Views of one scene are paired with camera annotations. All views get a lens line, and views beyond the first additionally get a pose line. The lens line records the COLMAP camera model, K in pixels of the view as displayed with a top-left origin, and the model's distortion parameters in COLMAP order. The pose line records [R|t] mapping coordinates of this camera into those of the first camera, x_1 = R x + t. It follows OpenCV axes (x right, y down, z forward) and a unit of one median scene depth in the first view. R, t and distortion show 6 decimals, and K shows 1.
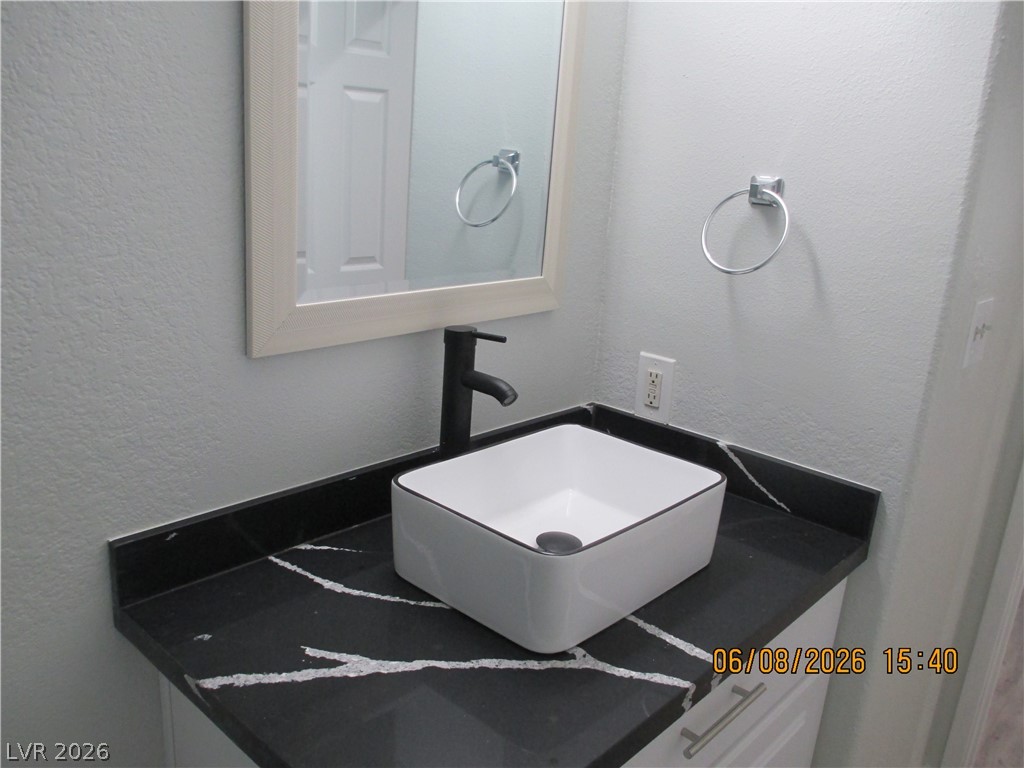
lens RADIAL K [[849.1, 0, 510.5], [0, 849.1, 383.6], [0, 0, 1]] dist [-0.072091, 0.041926]
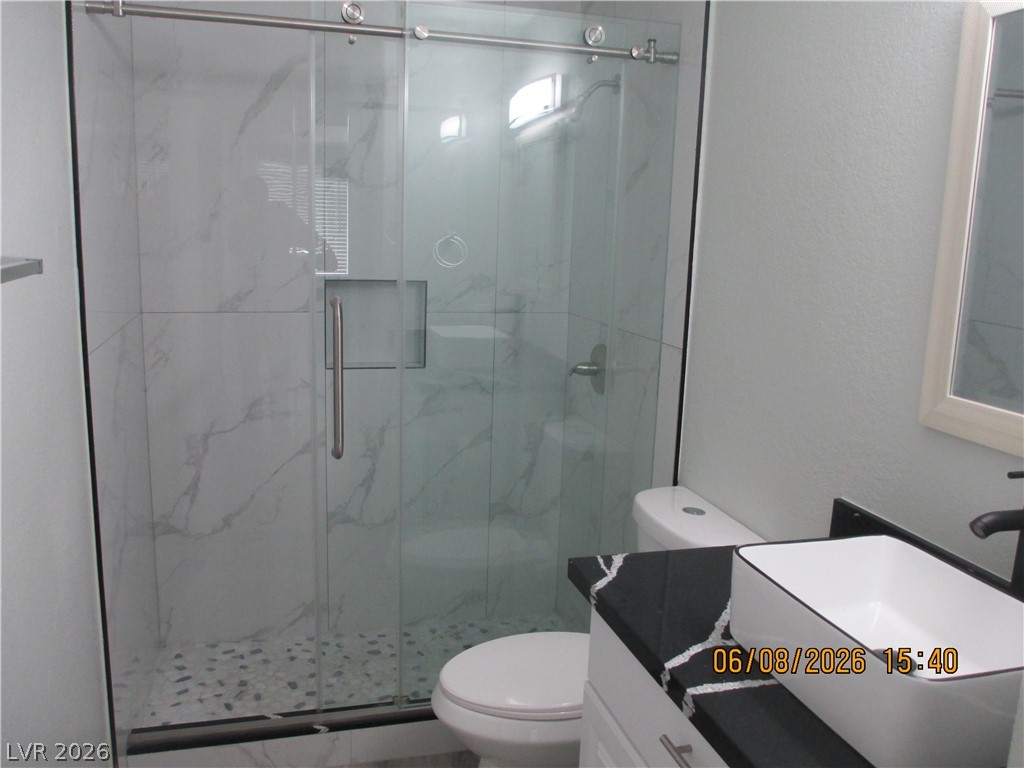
lens RADIAL K [[849.1, 0, 509.9], [0, 849.1, 384.1], [0, 0, 1]] dist [-0.072091, 0.041926]
pose [[-0.516770, 0.080789, -0.852304, 1.254247], [-0.299759, 0.915445, 0.268524, -0.269186], [0.801931, 0.394251, -0.448857, 1.107444]]
